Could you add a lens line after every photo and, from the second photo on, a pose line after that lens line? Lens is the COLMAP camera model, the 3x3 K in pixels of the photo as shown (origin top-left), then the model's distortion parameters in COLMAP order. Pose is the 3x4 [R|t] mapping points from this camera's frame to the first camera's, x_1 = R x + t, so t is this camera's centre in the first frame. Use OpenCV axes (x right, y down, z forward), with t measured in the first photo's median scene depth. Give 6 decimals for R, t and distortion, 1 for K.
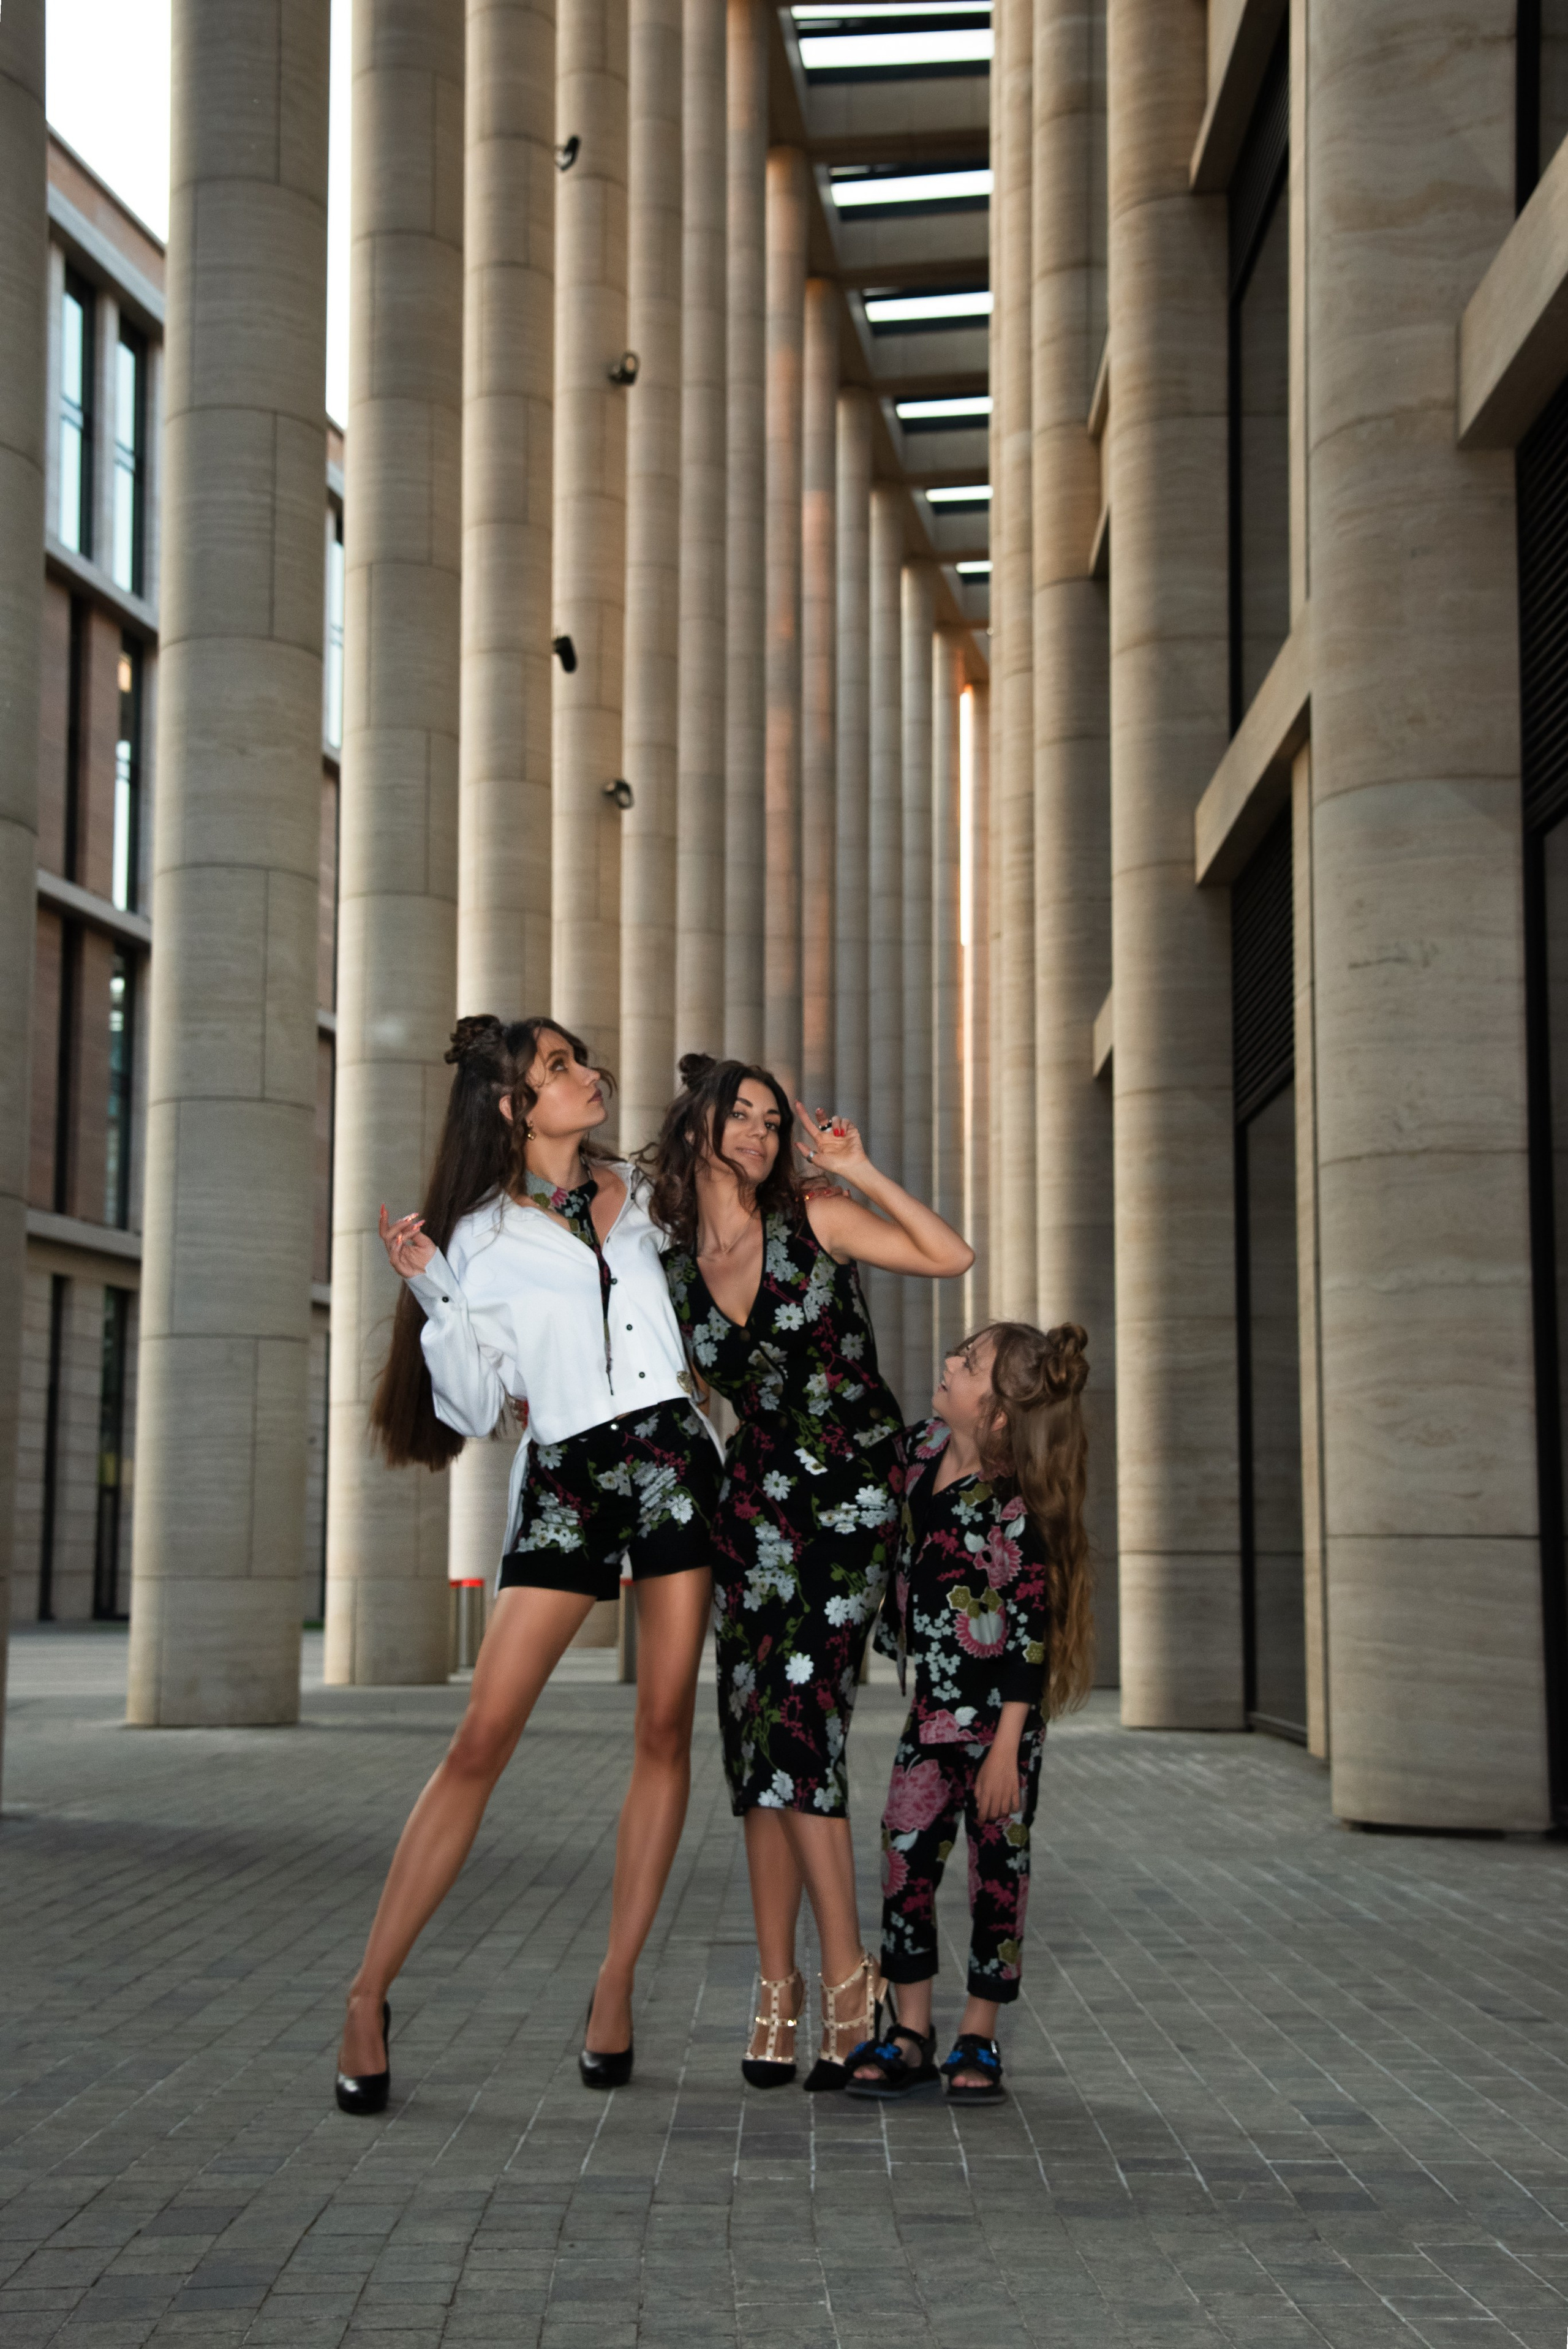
lens RADIAL K [[3027.4, 0, 777.5], [0, 3027.4, 1165.0], [0, 0, 1]] dist [0.179438, 0.000000]
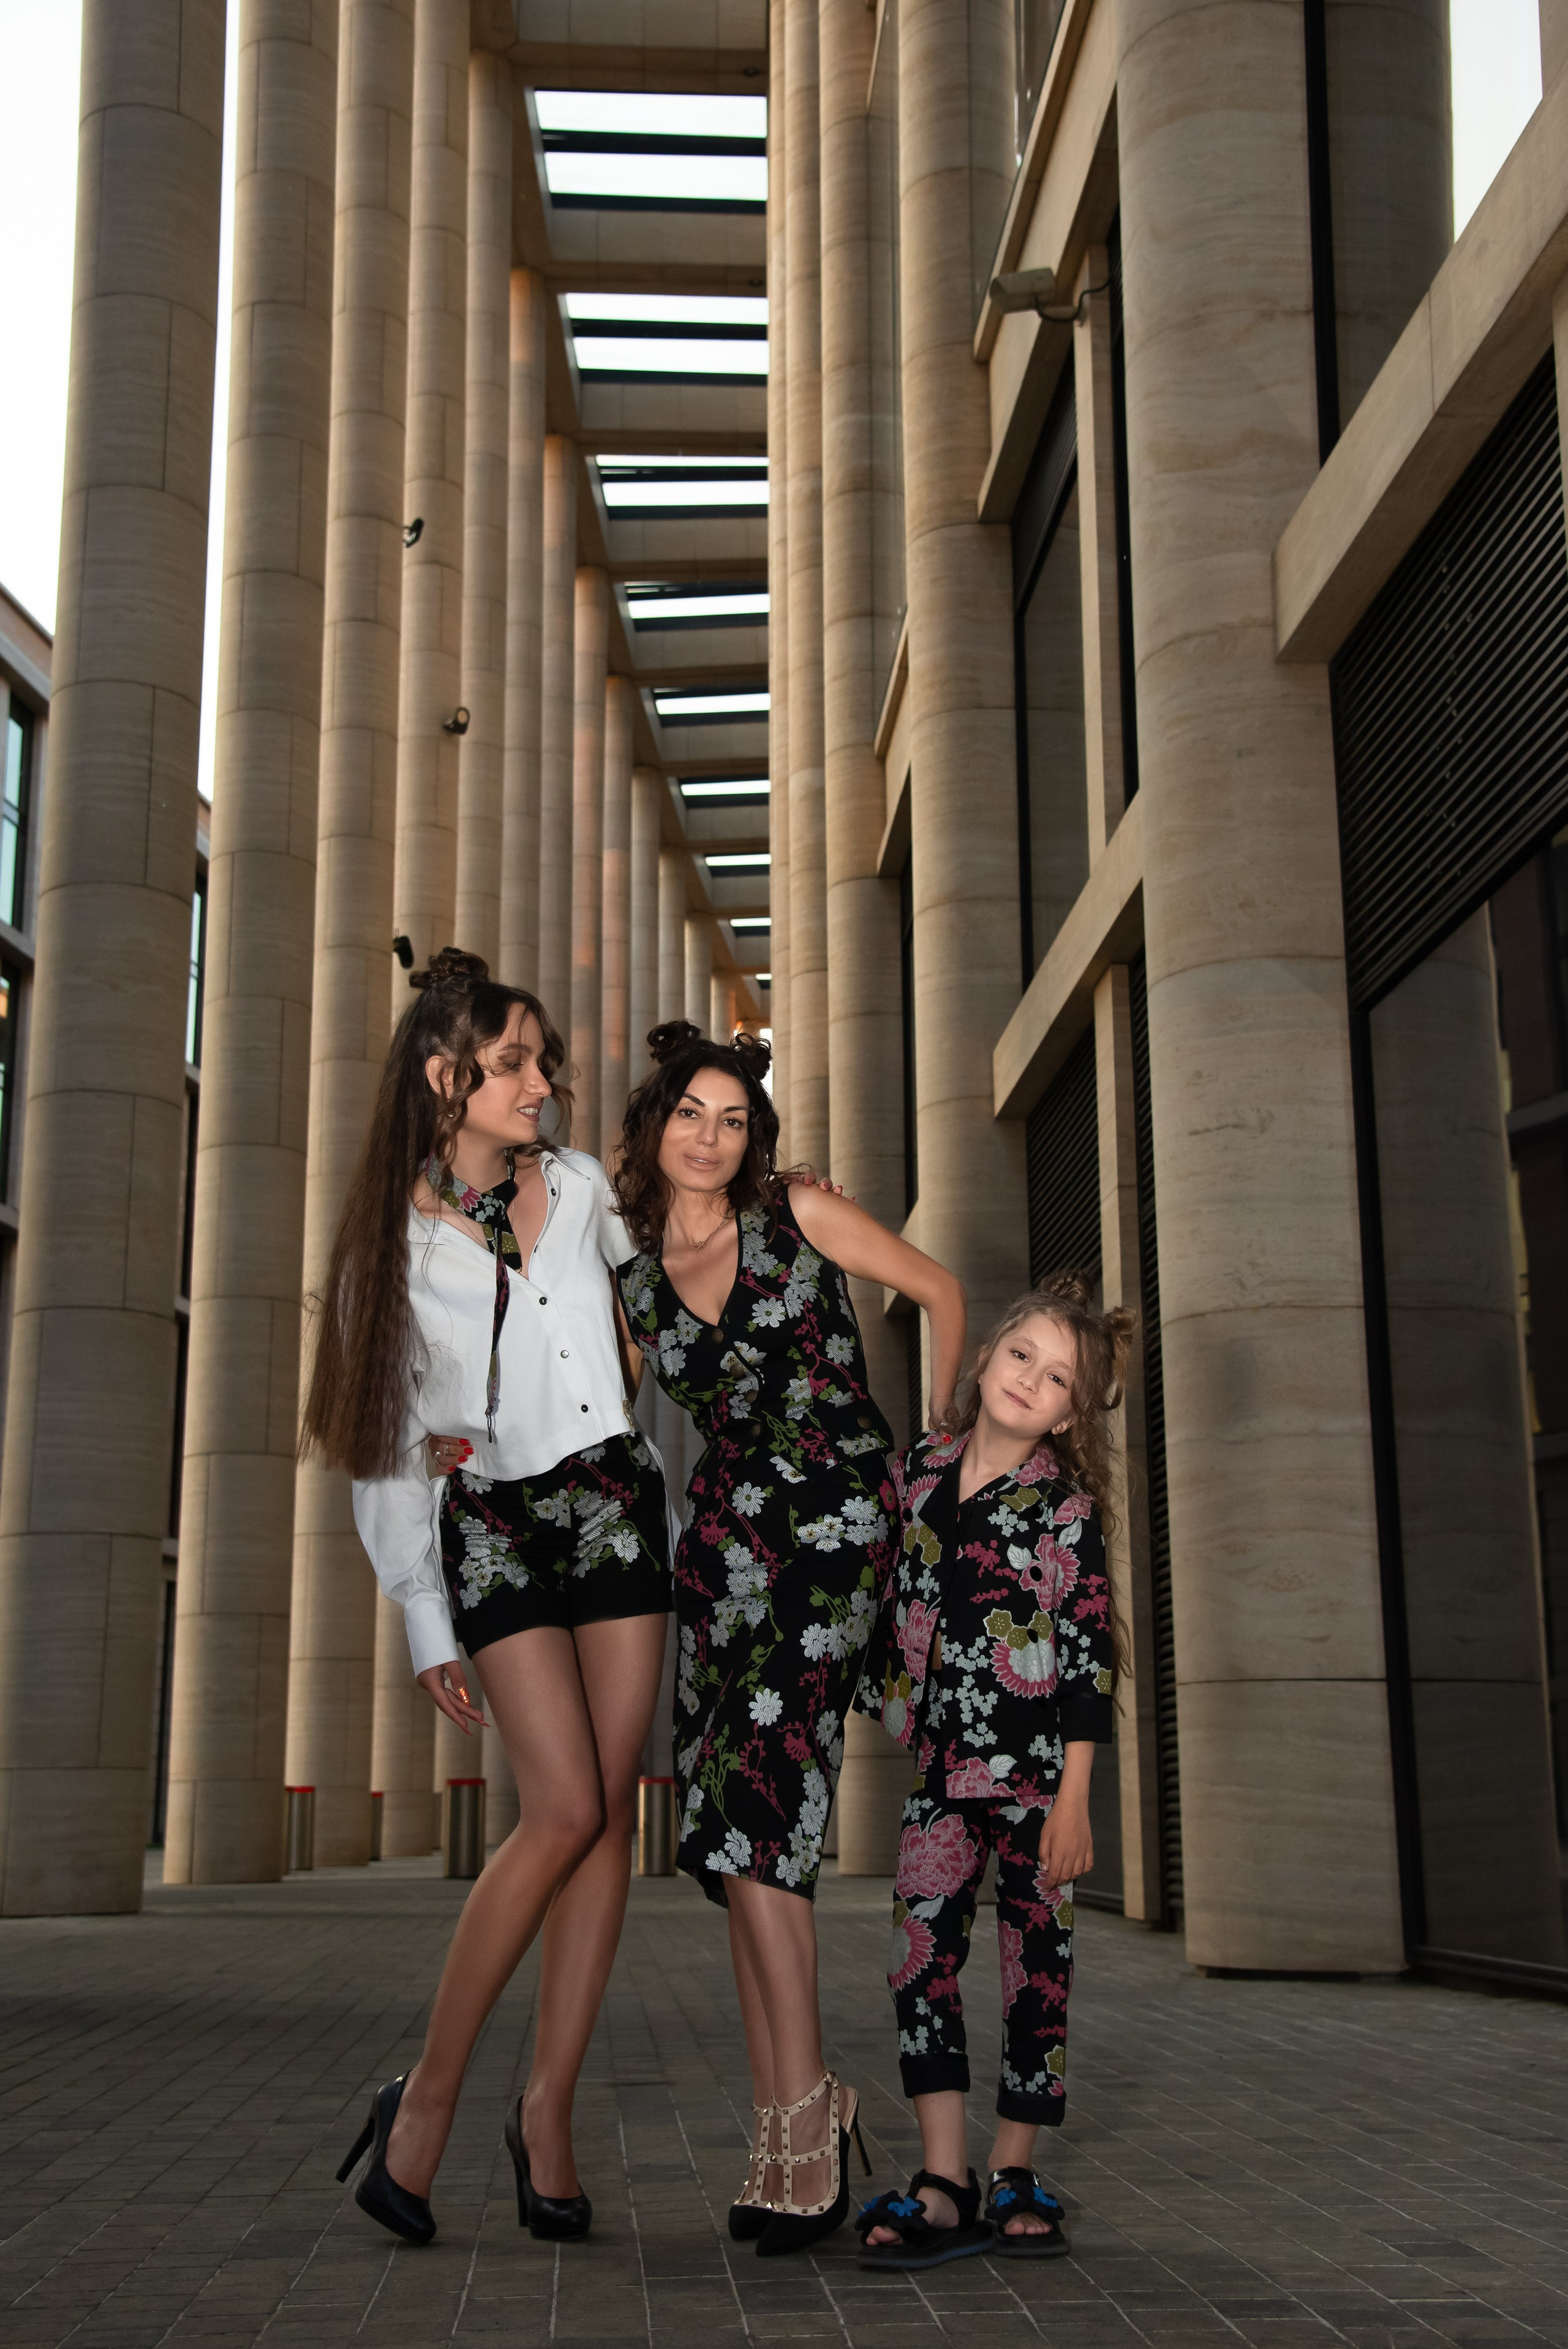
lens RADIAL K [[2624.5, 0, 781.2], [0, 2624.5, 1176.9], [0, 0, 1]] dist [0.094402, 0.000000]
pose [[0.996860, 0.009806, 0.078580, -0.023392], [-0.002132, 0.995268, -0.097148, 0.037475], [-0.079160, 0.096675, 0.992163, 0.112025]]
